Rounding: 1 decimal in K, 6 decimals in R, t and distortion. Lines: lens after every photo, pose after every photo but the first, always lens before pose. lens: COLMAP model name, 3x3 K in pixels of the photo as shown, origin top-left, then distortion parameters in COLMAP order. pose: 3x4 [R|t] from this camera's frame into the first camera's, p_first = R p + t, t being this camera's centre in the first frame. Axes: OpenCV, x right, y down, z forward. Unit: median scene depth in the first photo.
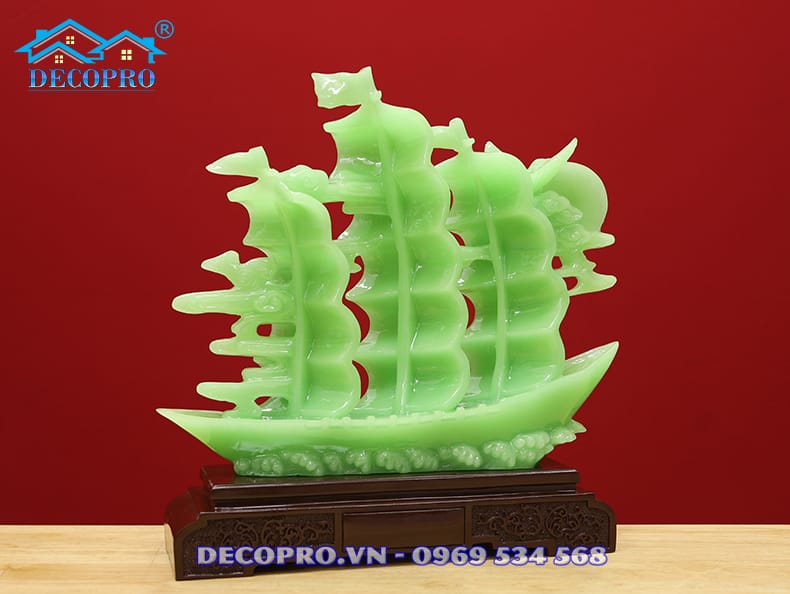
lens RADIAL K [[1251.9, 0, 395.0], [0, 1251.9, 297.0], [0, 0, 1]] dist [-0.026179, -0.020299]
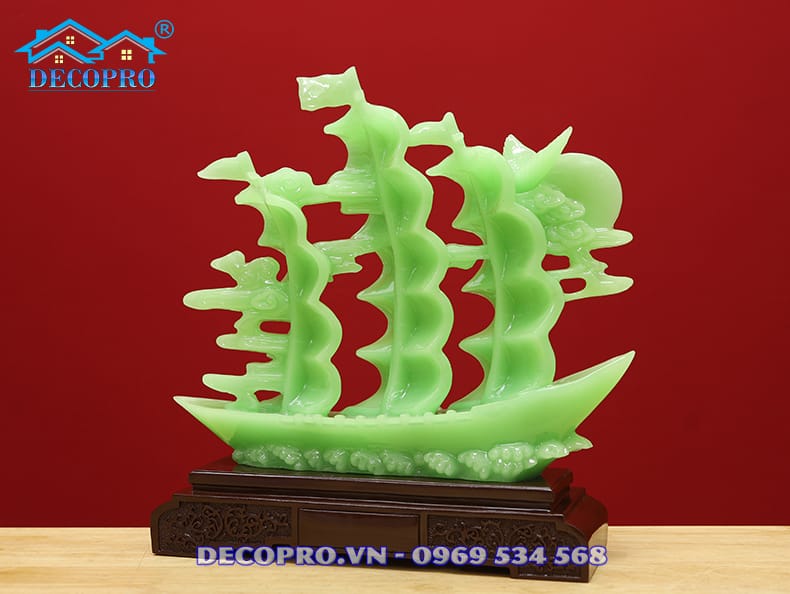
lens RADIAL K [[1251.9, 0, 395.0], [0, 1251.9, 297.0], [0, 0, 1]] dist [-0.026179, -0.020299]
pose [[0.867902, 0.014430, -0.496526, 0.508643], [-0.016114, 0.999870, 0.000891, -0.001069], [0.496475, 0.007228, 0.868021, 0.147598]]
